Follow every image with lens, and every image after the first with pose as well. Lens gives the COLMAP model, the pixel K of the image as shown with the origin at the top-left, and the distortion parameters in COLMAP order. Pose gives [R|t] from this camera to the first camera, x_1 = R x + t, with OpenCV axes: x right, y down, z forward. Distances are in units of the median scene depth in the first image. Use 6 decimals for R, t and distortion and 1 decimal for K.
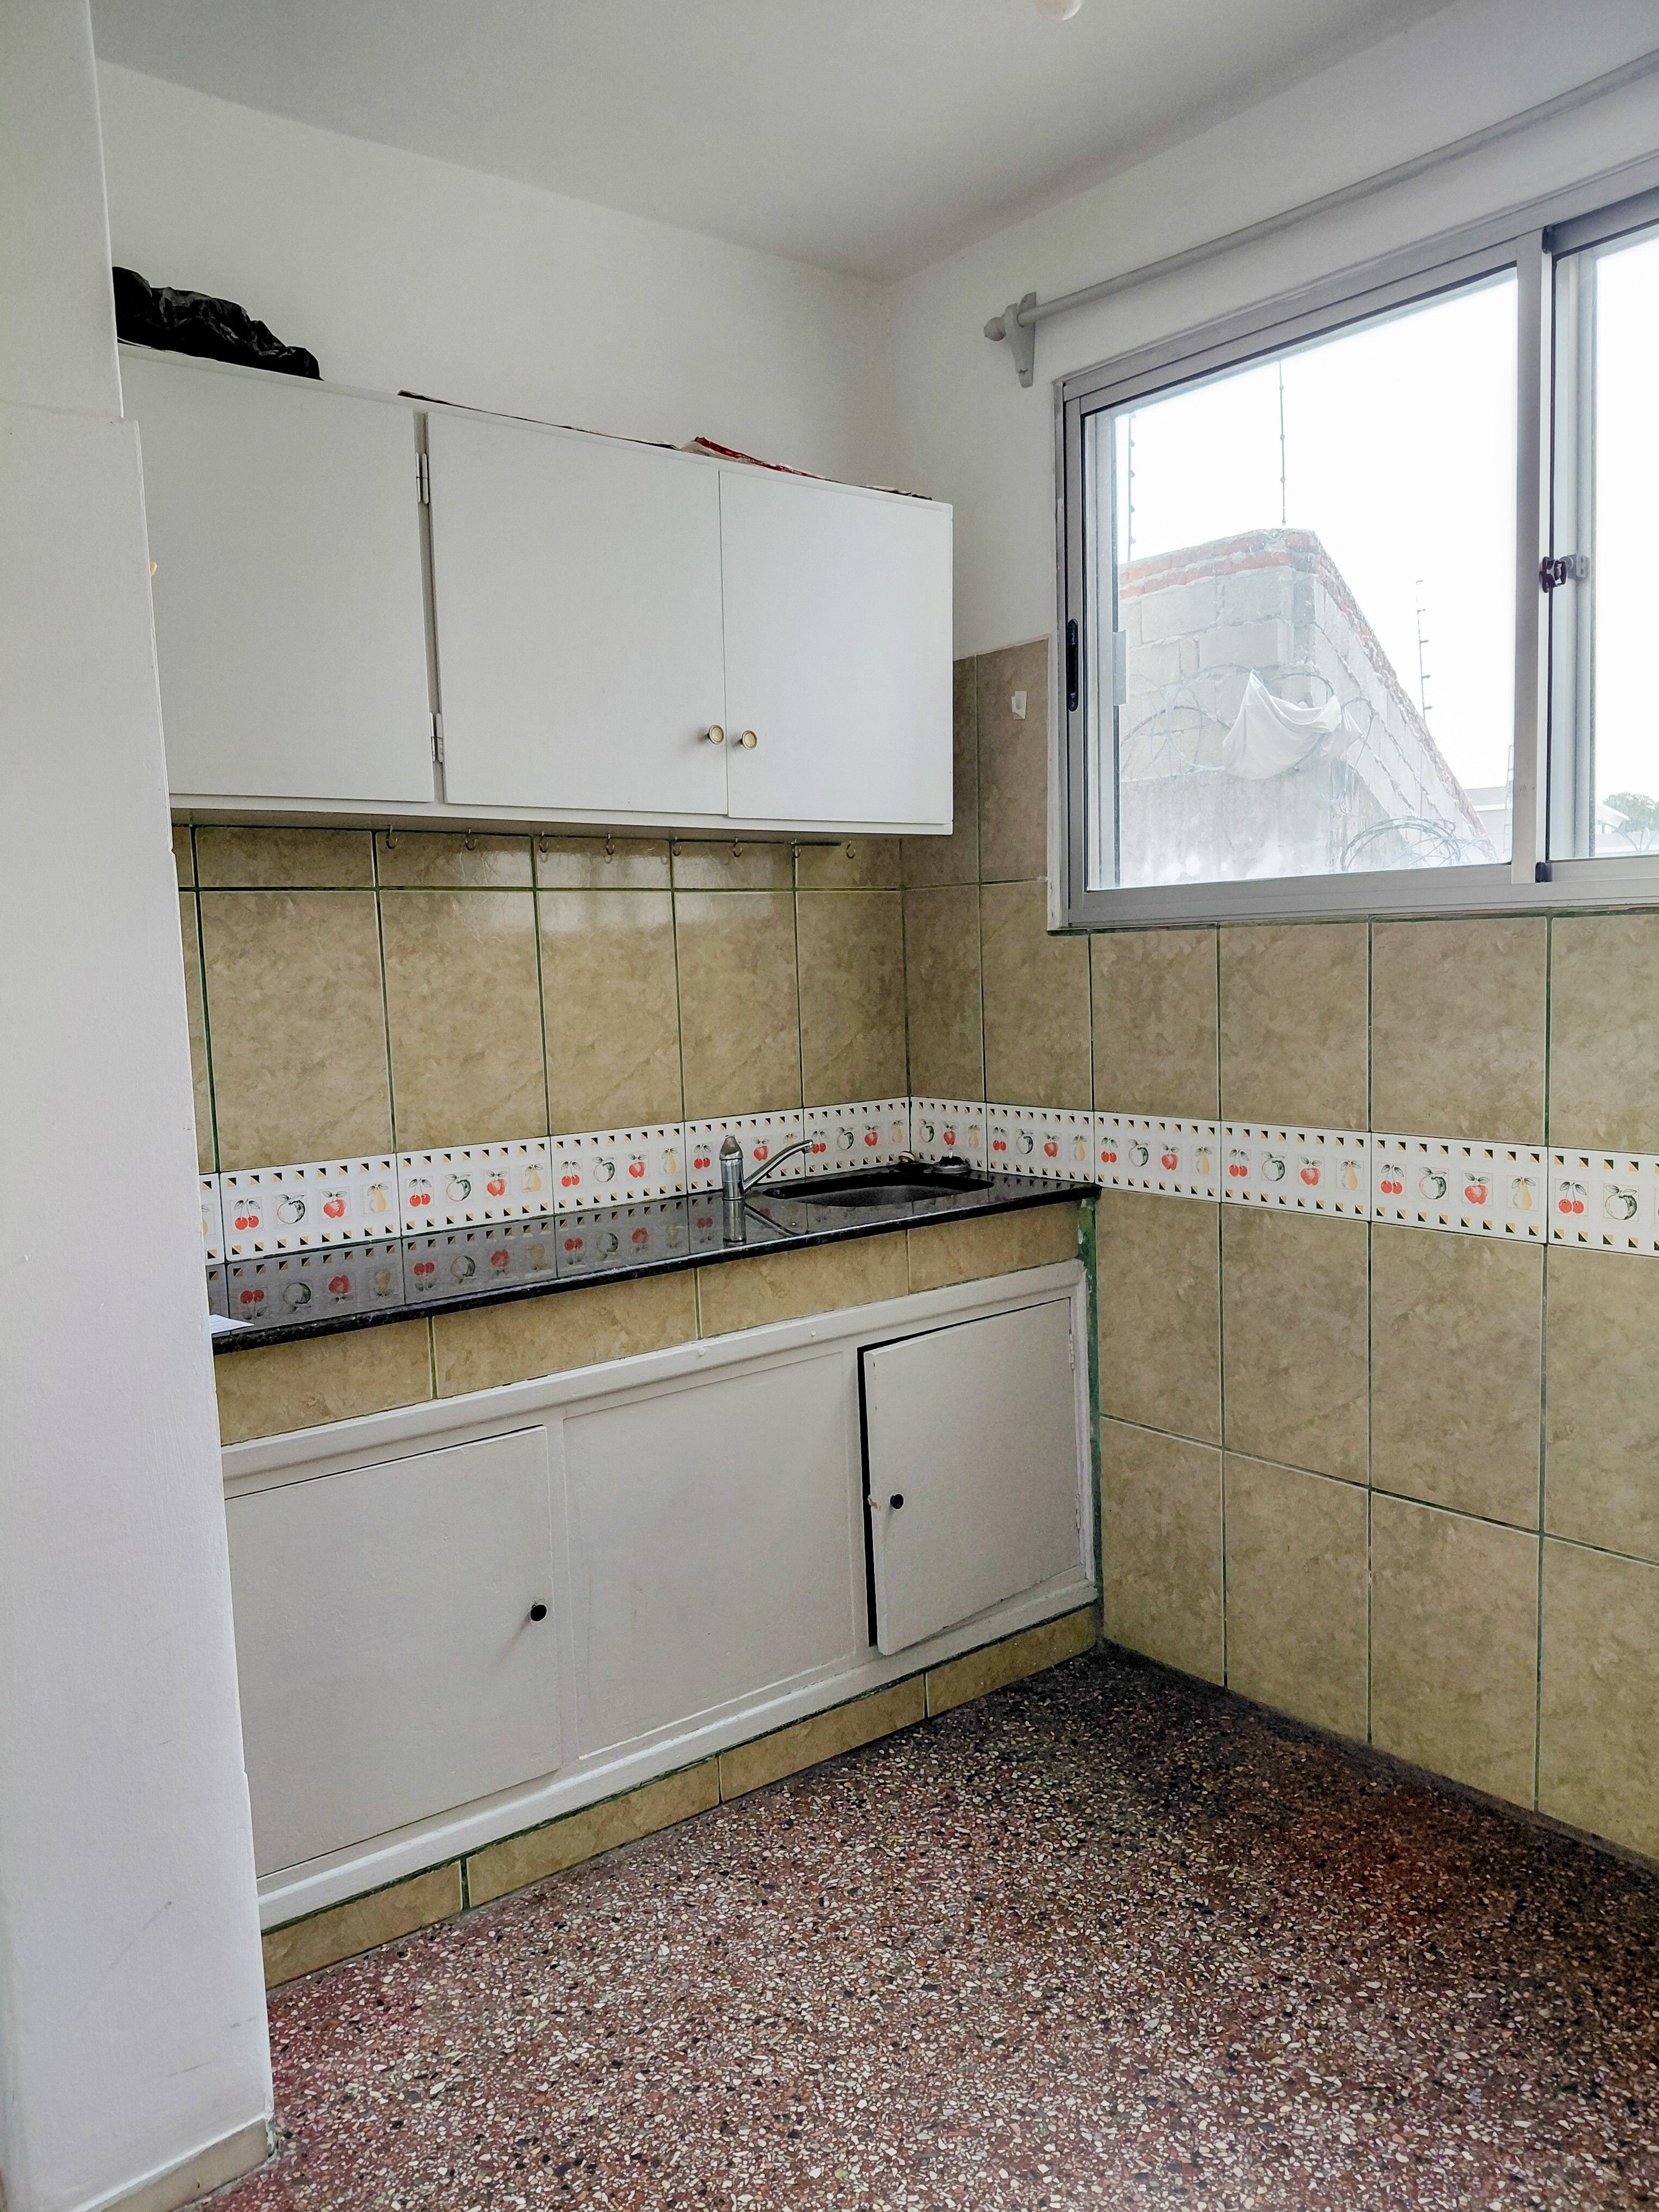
lens RADIAL K [[1656.4, 0, 842.6], [0, 1656.4, 1112.7], [0, 0, 1]] dist [0.071687, -0.104974]
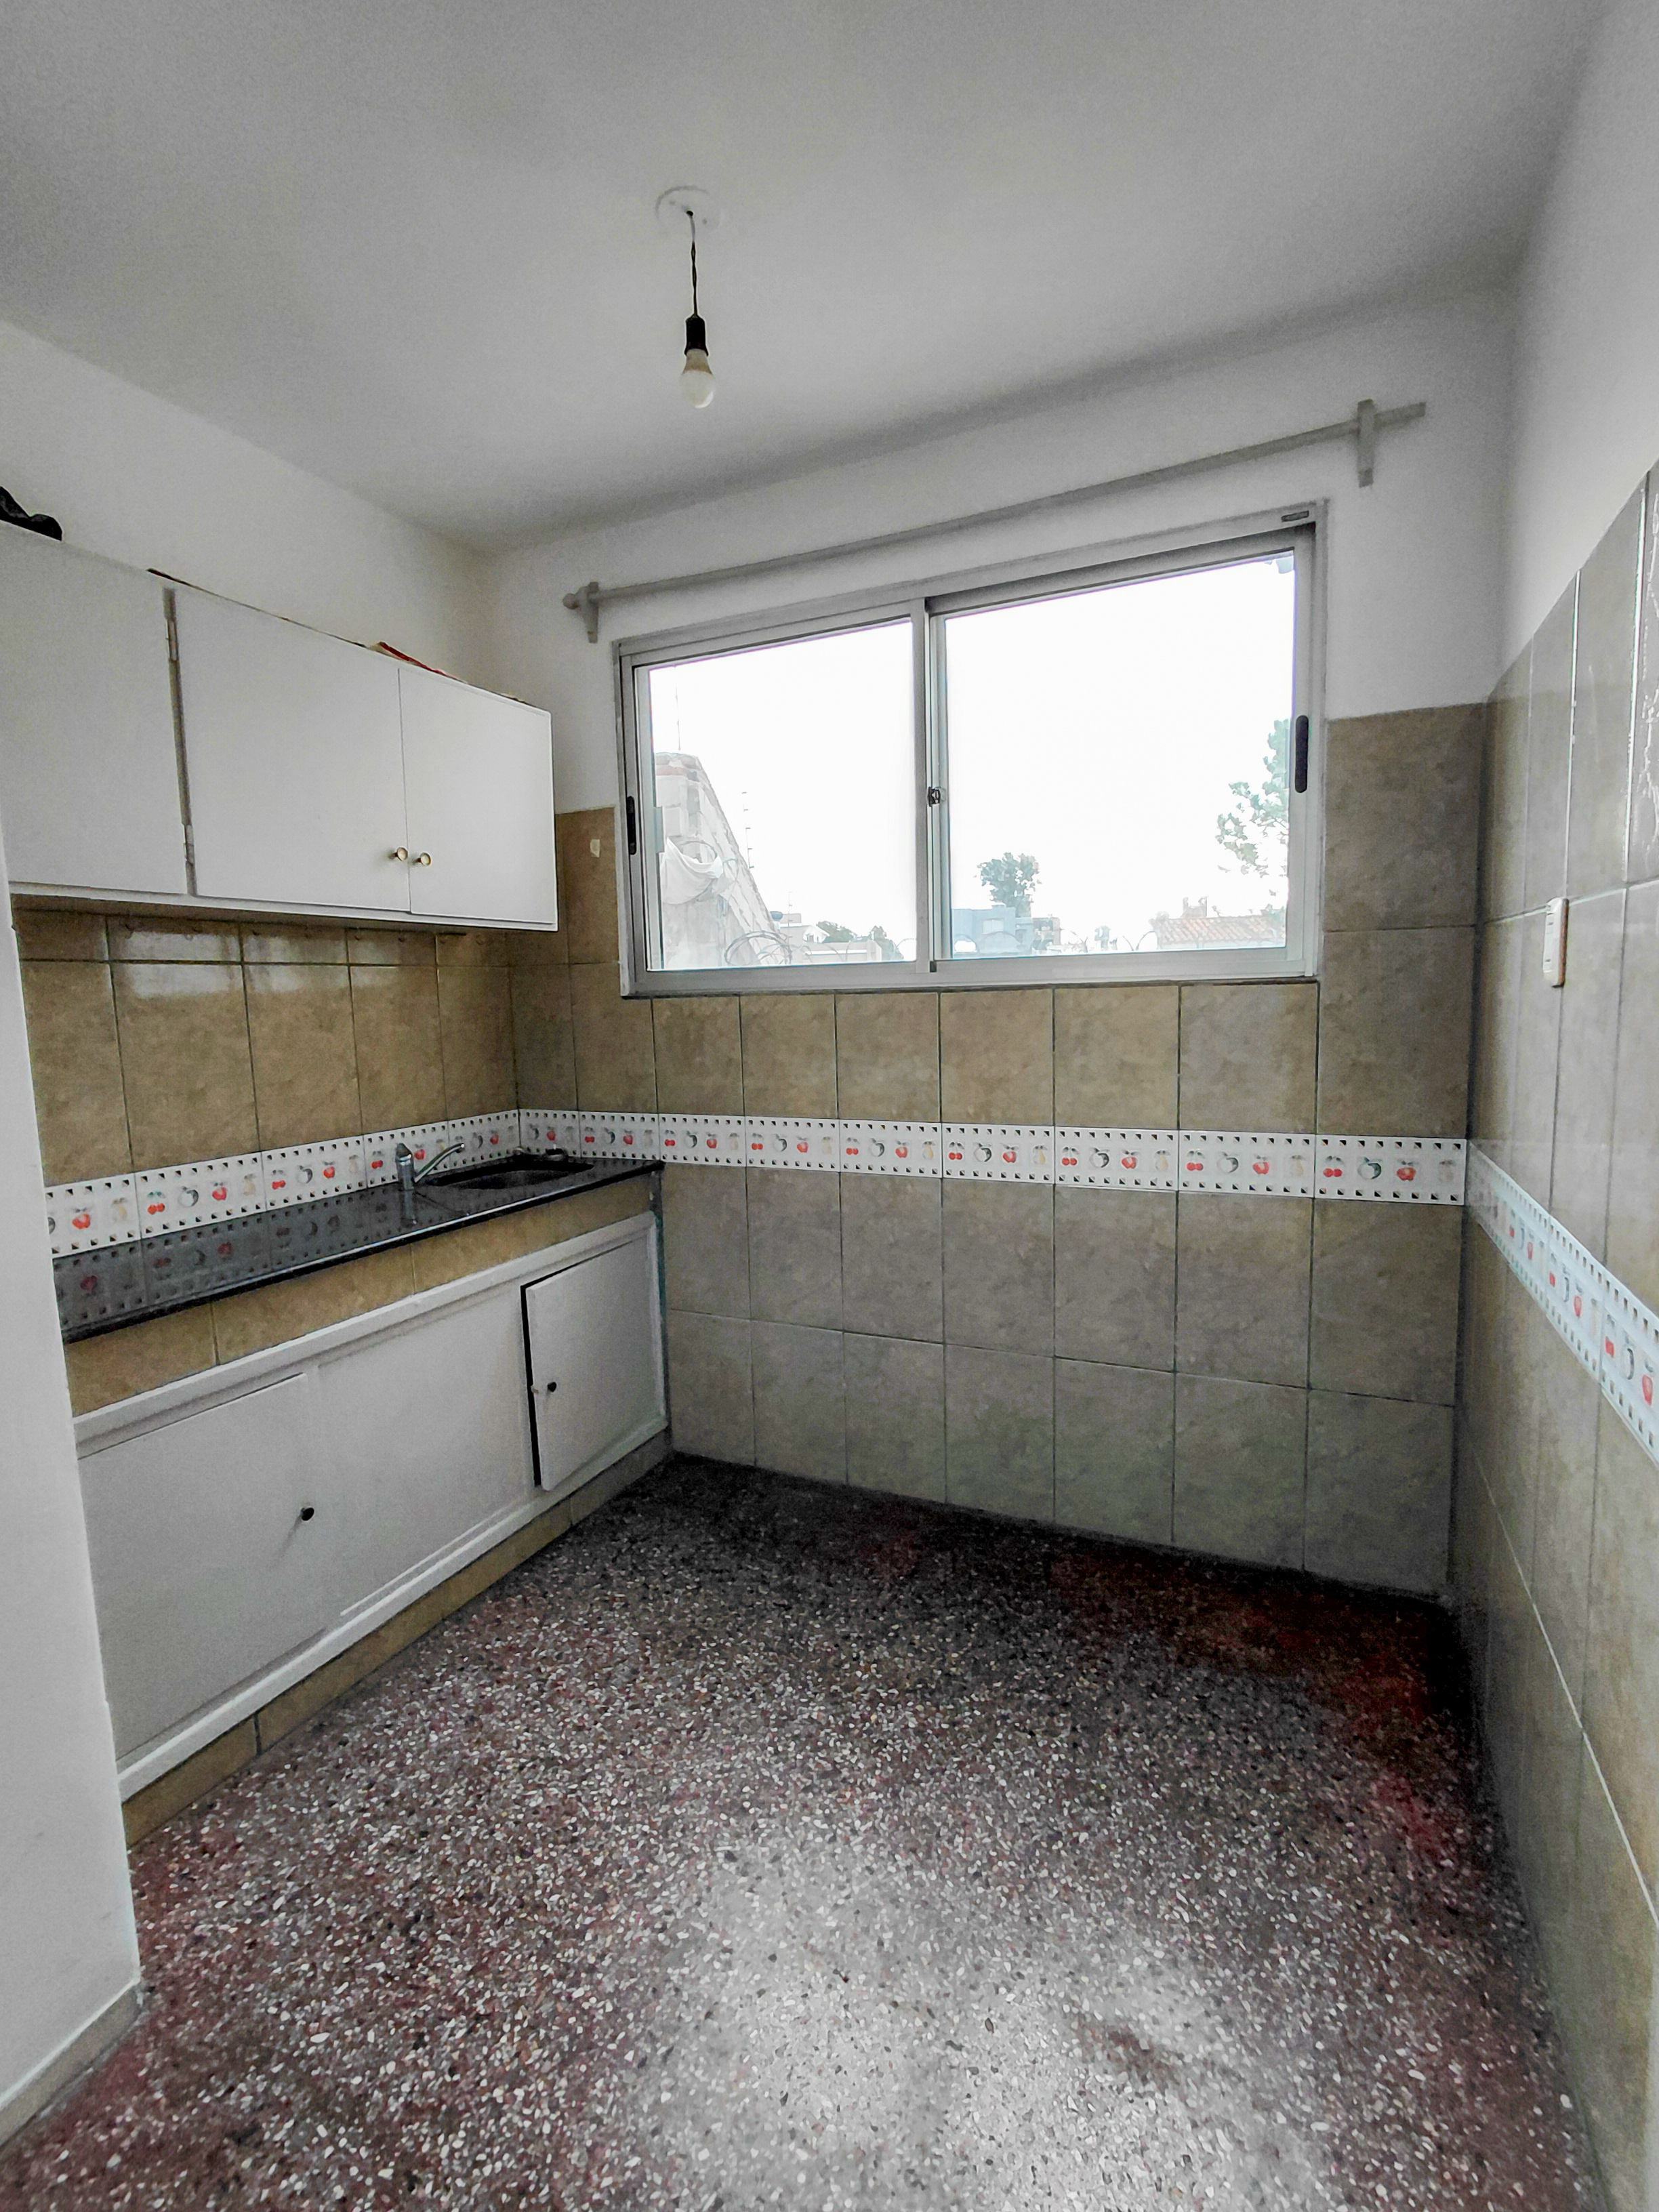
lens RADIAL K [[1025.8, 0, 837.2], [0, 1025.8, 1101.8], [0, 0, 1]] dist [-0.002182, 0.000540]
pose [[0.896915, -0.040110, 0.440380, -0.138637], [0.042627, 0.999082, 0.004178, -0.010328], [-0.440144, 0.015024, 0.897802, 0.078525]]
